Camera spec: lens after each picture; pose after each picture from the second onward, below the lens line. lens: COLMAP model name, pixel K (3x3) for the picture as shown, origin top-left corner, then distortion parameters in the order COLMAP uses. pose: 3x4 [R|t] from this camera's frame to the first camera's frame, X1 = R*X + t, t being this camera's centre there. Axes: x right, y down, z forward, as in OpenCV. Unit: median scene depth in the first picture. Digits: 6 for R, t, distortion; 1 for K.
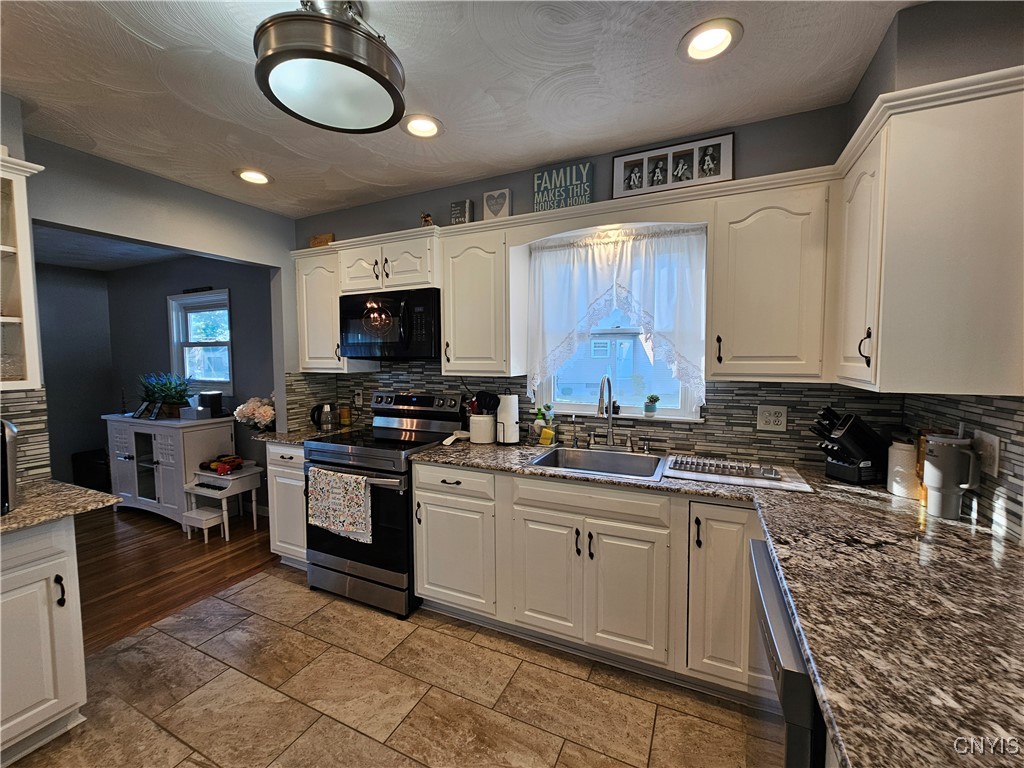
lens RADIAL K [[418.0, 0, 515.8], [0, 418.0, 382.5], [0, 0, 1]] dist [-0.002901, 0.001685]
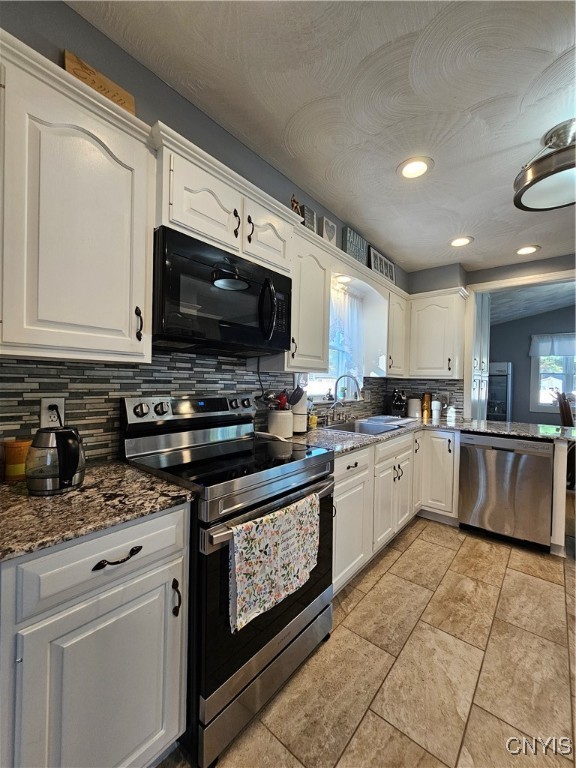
lens RADIAL K [[313.5, 0, 290.4], [0, 313.5, 386.1], [0, 0, 1]] dist [-0.002901, 0.001685]
pose [[0.253648, -0.006654, 0.967274, -1.047645], [0.038544, 0.999252, -0.003233, 0.023618], [-0.966528, 0.038102, 0.253714, 0.979245]]
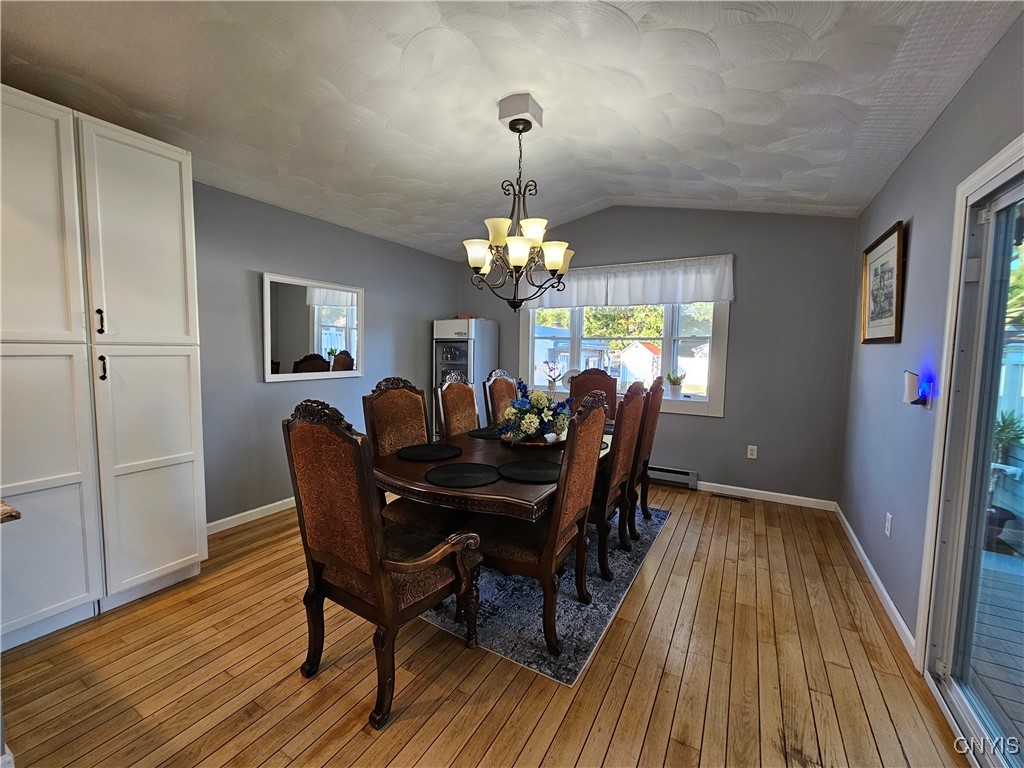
lens RADIAL K [[418.0, 0, 512.0], [0, 418.0, 381.2], [0, 0, 1]] dist [-0.002901, 0.001685]
pose [[0.070558, -0.075161, 0.994672, -0.021665], [0.046689, 0.996313, 0.071973, 0.056240], [-0.996414, 0.041362, 0.073807, -0.560223]]
